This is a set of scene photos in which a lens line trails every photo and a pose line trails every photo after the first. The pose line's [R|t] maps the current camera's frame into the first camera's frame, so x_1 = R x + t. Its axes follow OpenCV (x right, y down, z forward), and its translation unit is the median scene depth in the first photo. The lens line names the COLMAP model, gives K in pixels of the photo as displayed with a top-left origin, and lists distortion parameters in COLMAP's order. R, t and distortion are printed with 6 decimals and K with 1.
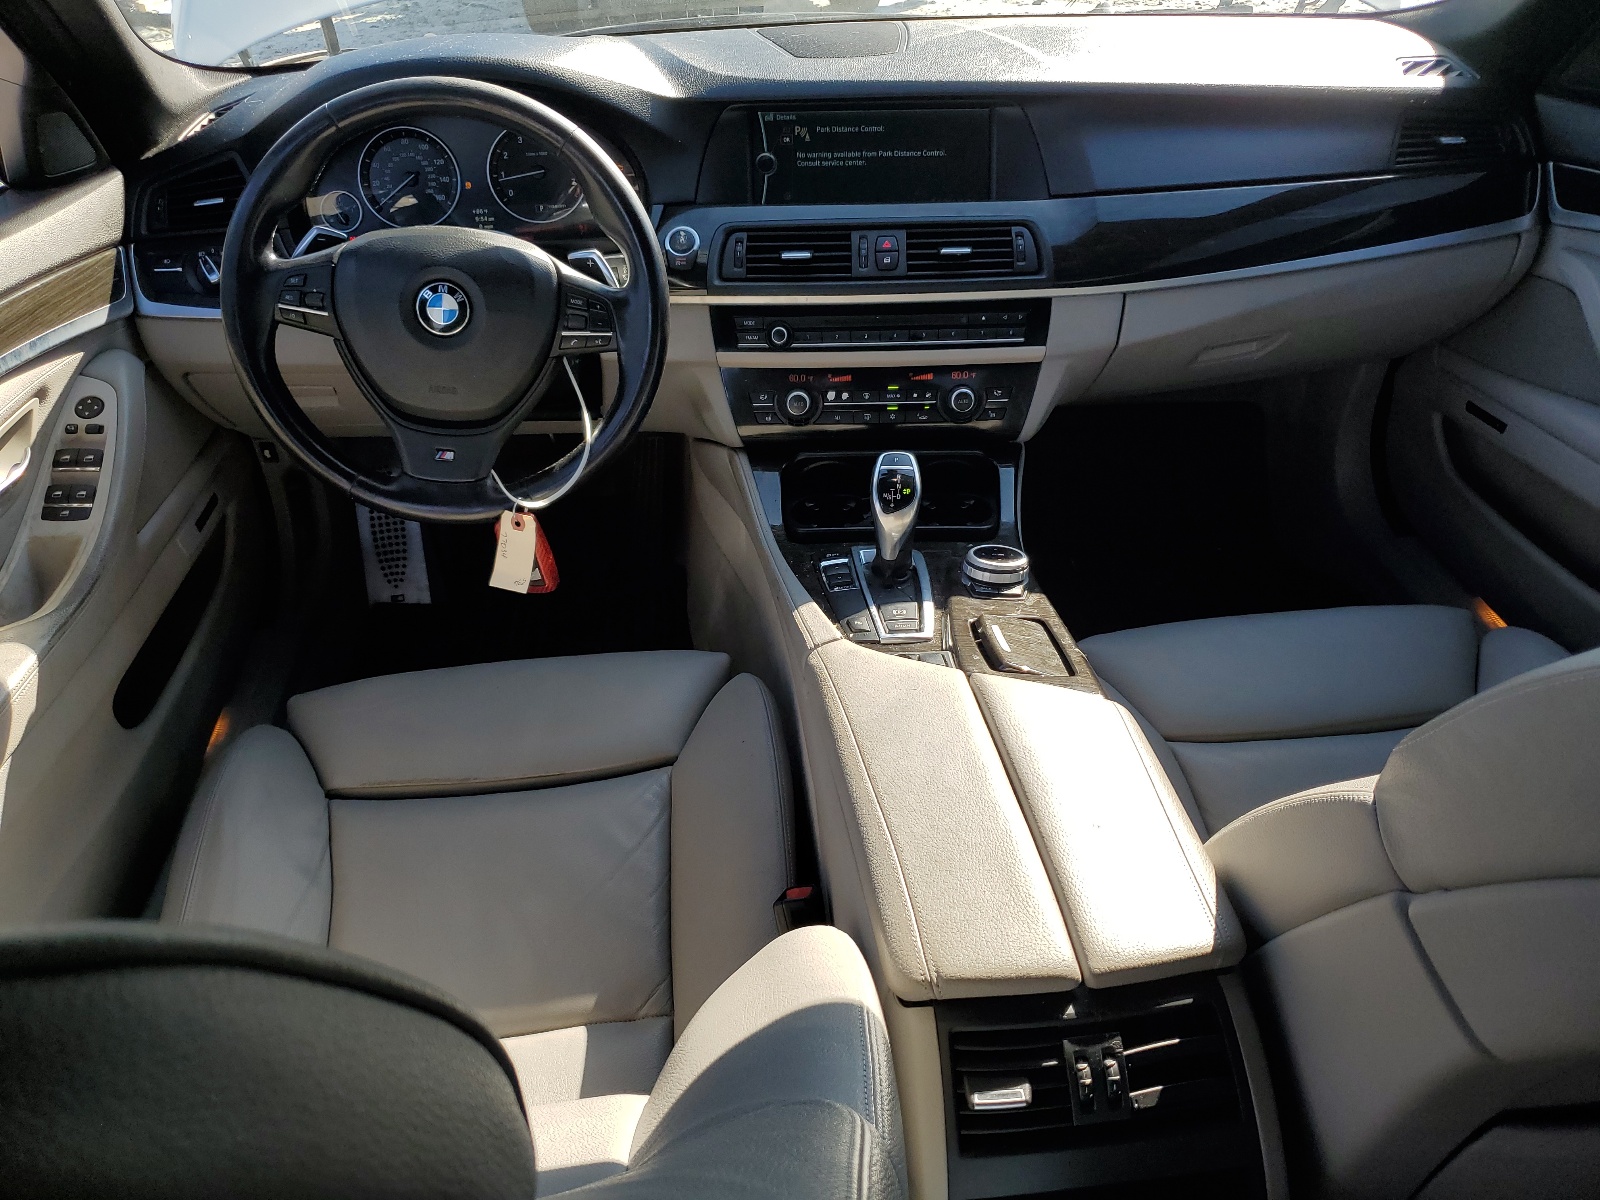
lens RADIAL K [[1214.6, 0, 801.0], [0, 1214.6, 599.1], [0, 0, 1]] dist [-0.000480, 0.000584]
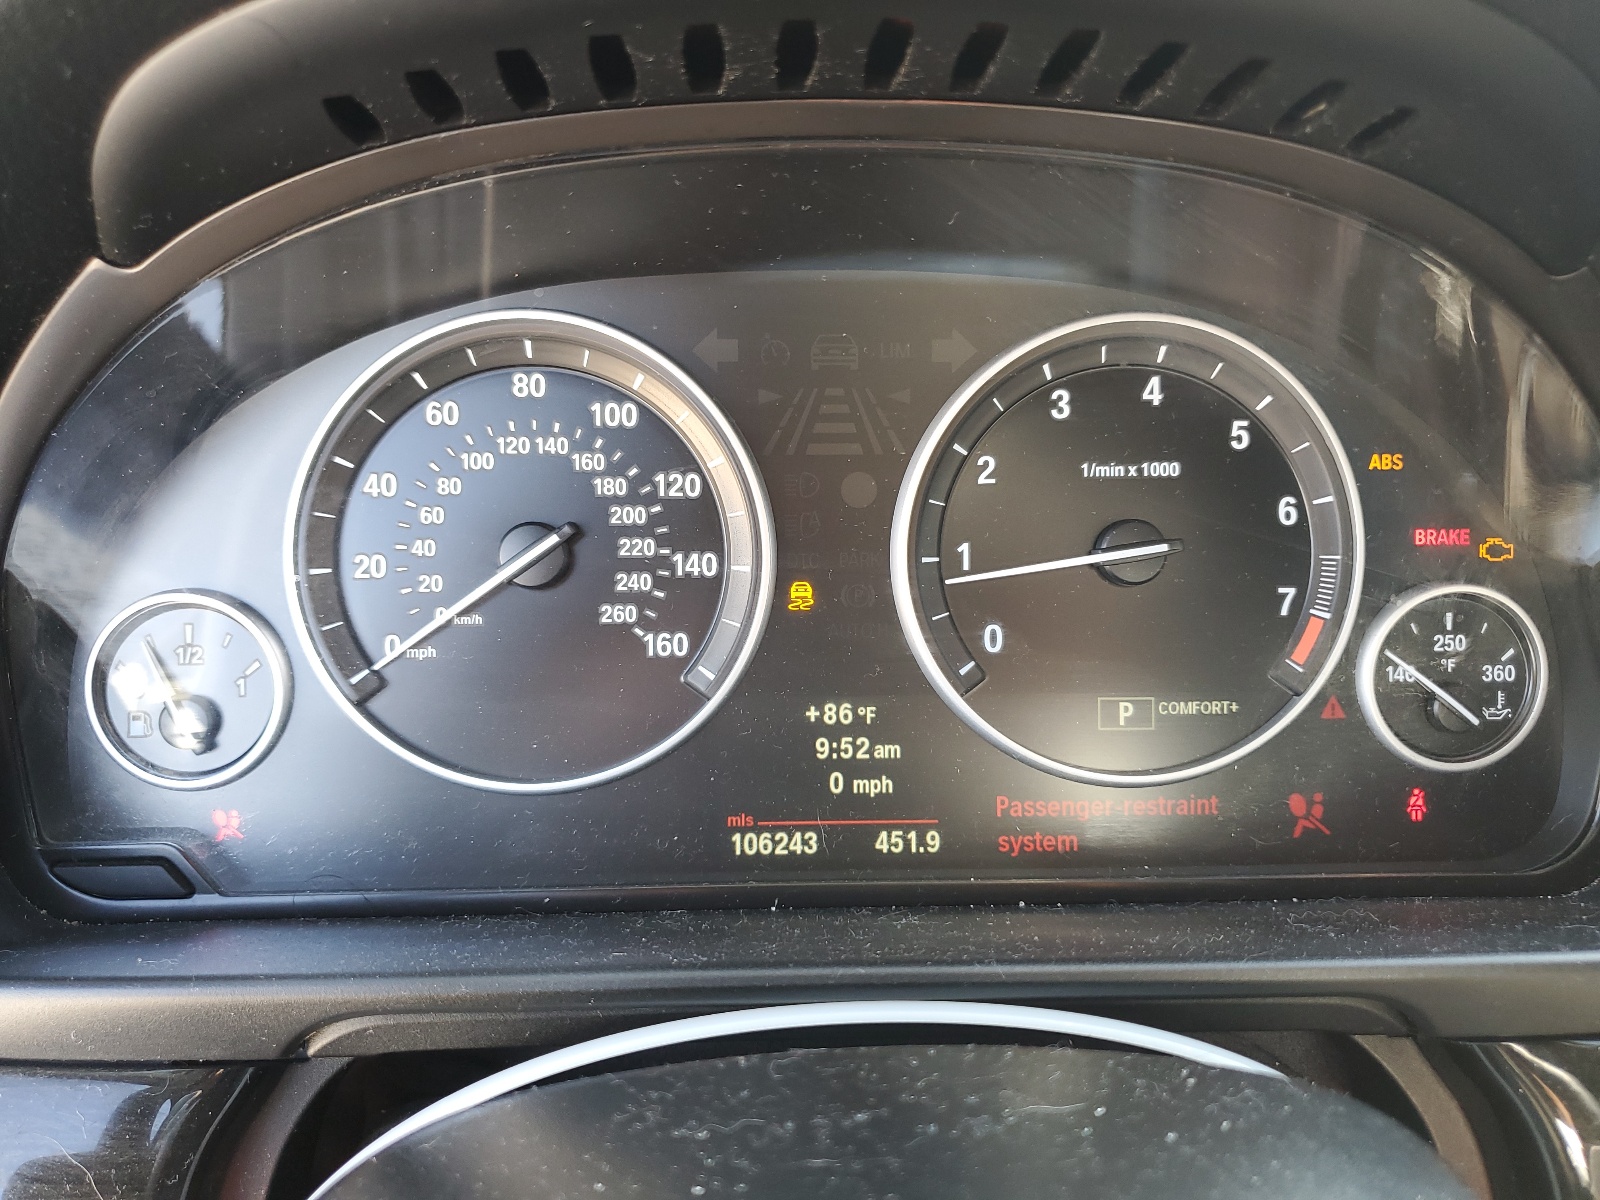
lens RADIAL K [[1214.6, 0, 799.1], [0, 1214.6, 599.3], [0, 0, 1]] dist [-0.000480, 0.000584]
pose [[0.993457, 0.047339, 0.103934, -0.297186], [-0.013114, 0.951313, -0.307947, -0.274957], [-0.113451, 0.304569, 0.945709, 0.799806]]
